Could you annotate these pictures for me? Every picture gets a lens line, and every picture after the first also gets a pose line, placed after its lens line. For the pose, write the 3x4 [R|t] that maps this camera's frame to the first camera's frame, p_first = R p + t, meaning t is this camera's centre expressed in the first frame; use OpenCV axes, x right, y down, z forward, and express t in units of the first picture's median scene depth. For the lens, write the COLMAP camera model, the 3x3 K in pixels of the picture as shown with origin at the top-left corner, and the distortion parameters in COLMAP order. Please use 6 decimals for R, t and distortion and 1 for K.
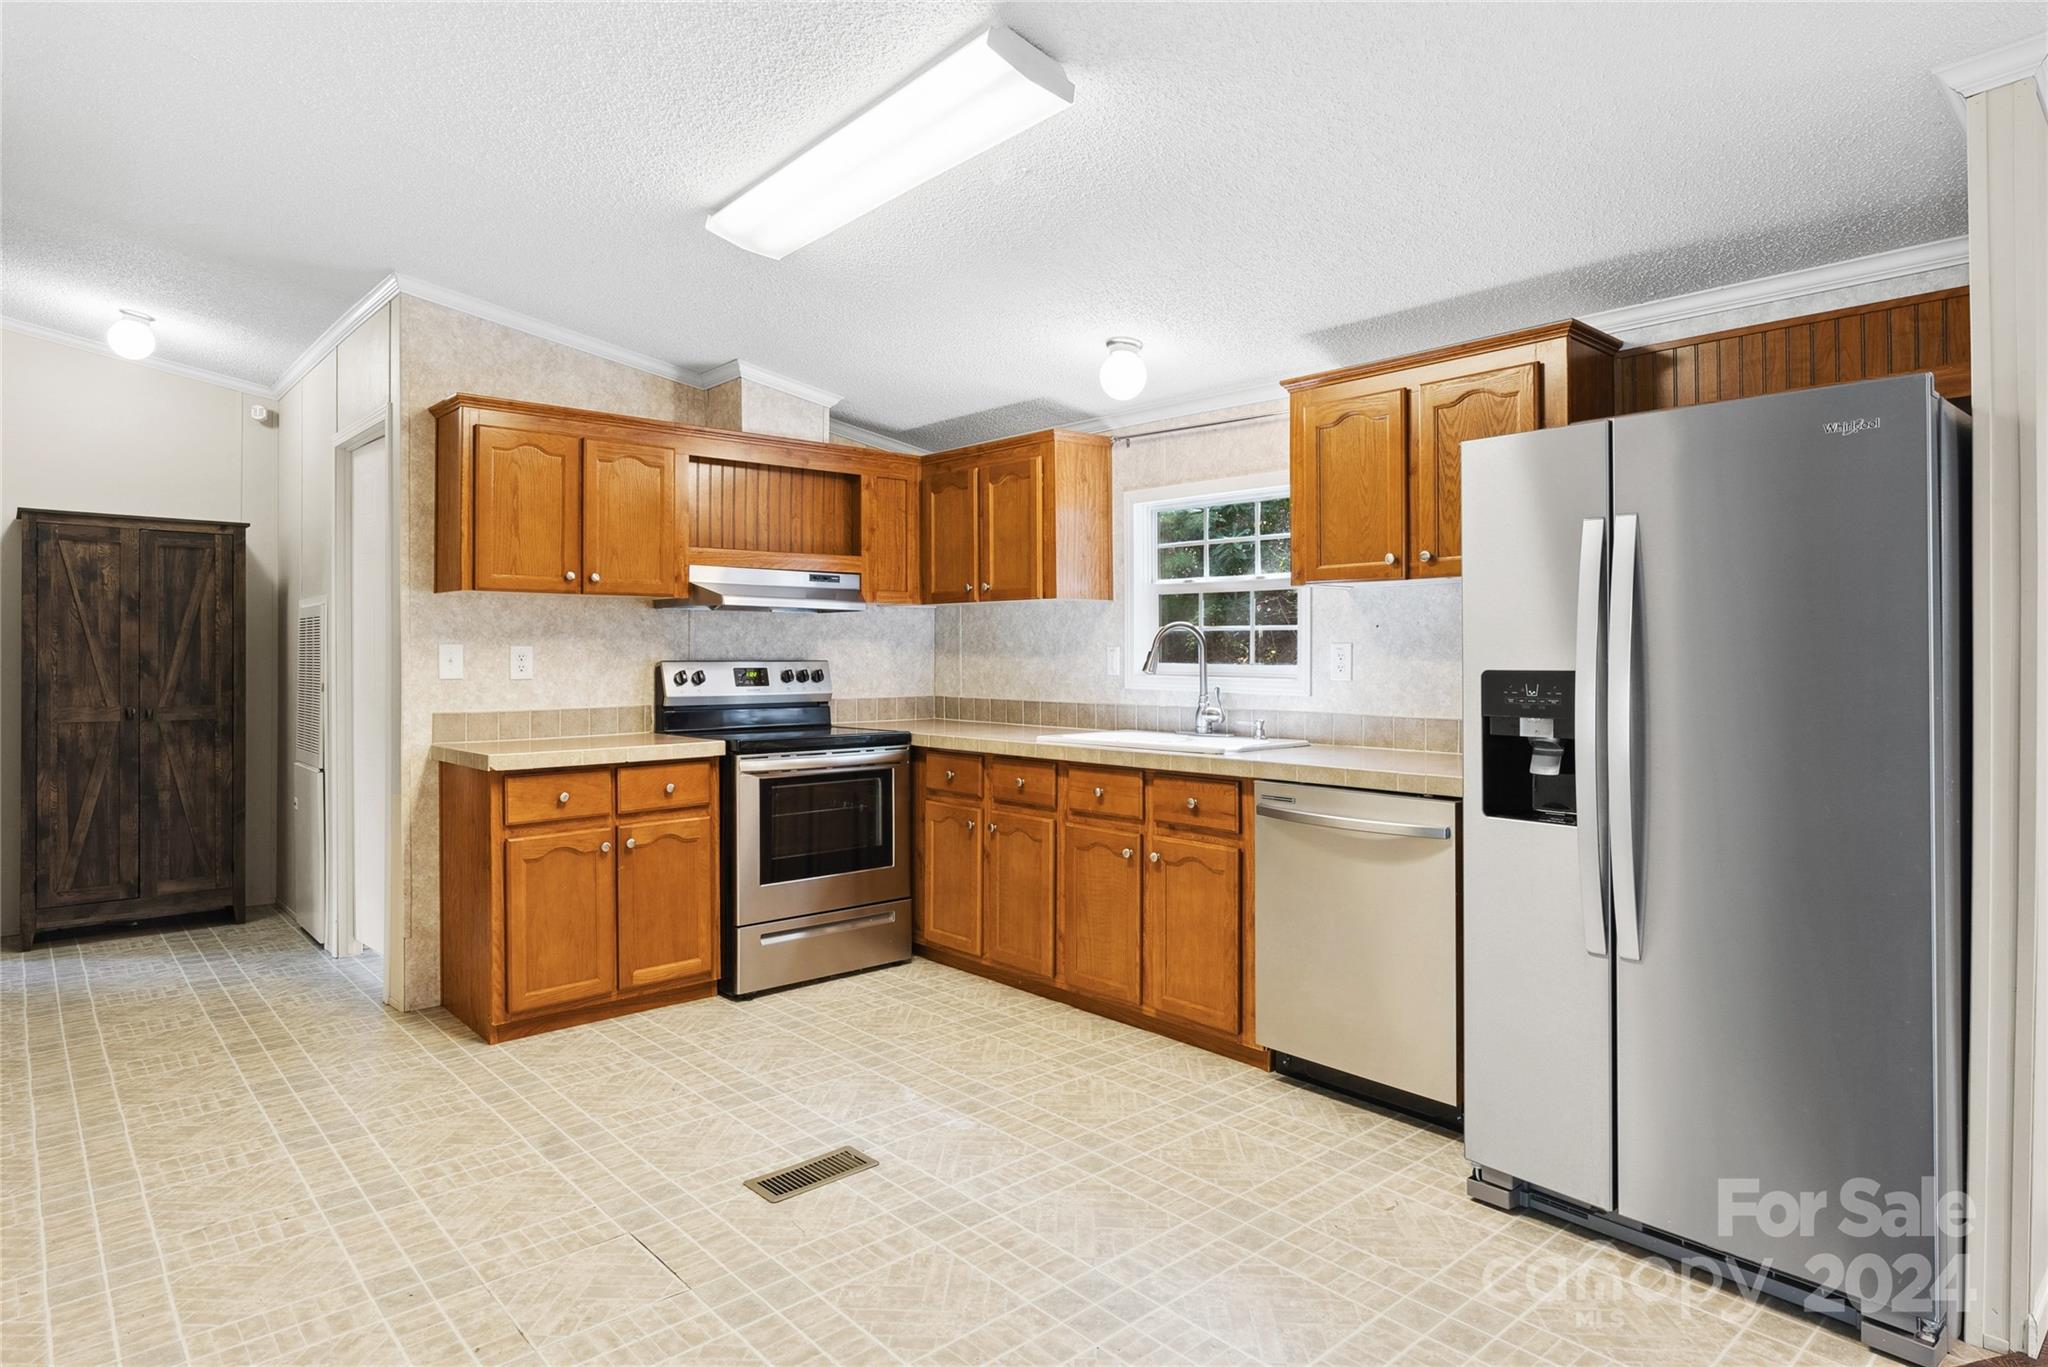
lens RADIAL K [[1127.6, 0, 1030.7], [0, 1127.6, 651.9], [0, 0, 1]] dist [-0.004309, -0.000273]
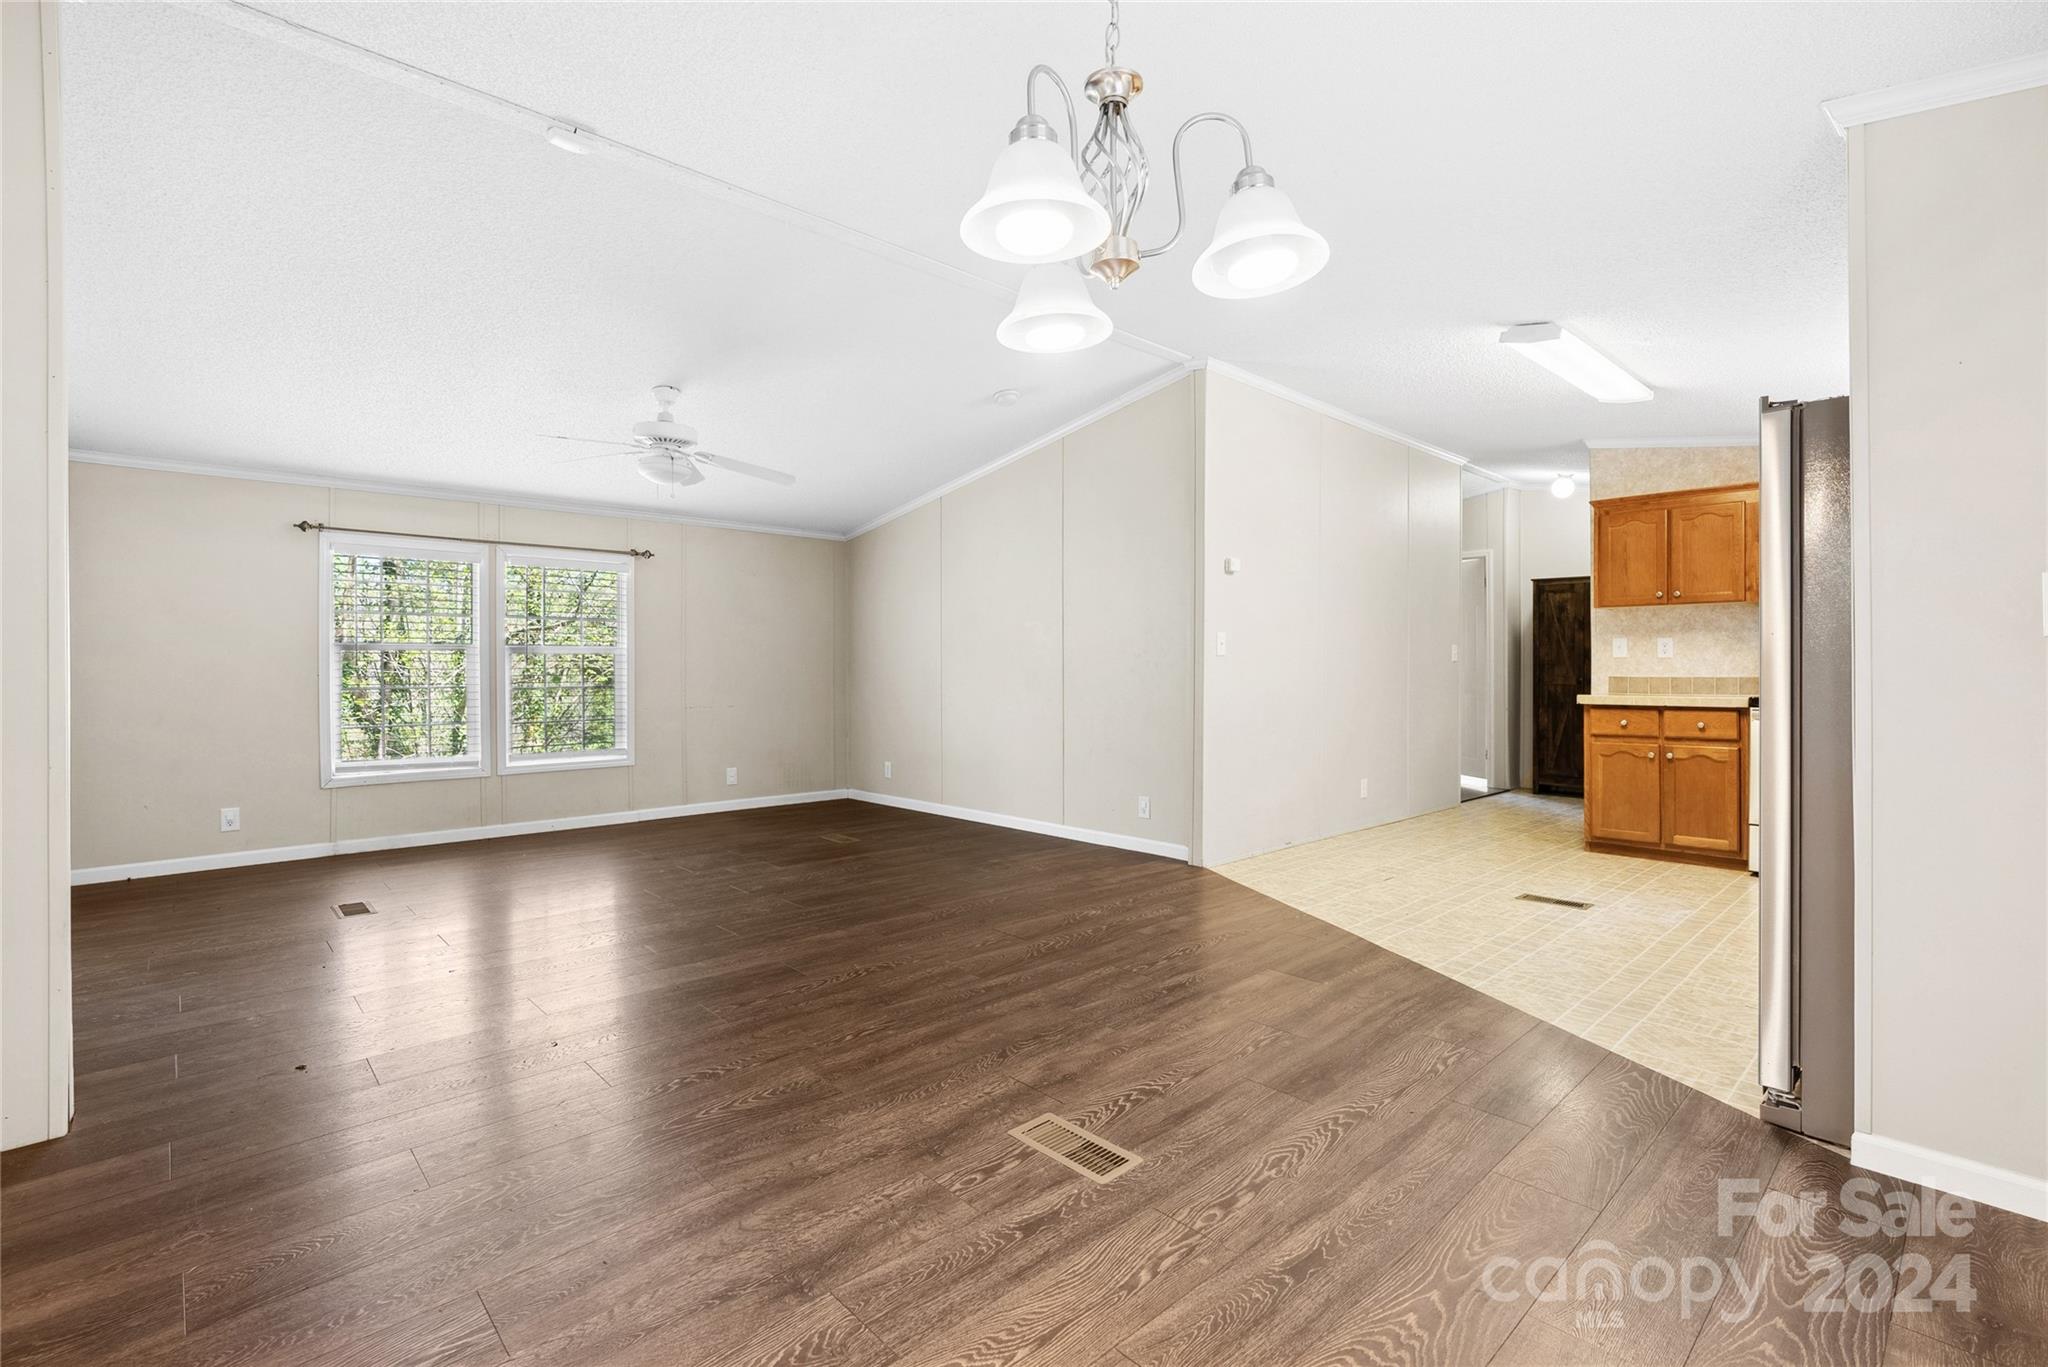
lens RADIAL K [[944.3, 0, 1021.1], [0, 944.3, 680.4], [0, 0, 1]] dist [-0.006046, -0.002510]
pose [[0.014010, 0.012007, -0.999830, 0.954108], [0.003060, 0.999923, 0.012051, 0.039122], [0.999897, -0.003228, 0.013972, 0.036713]]
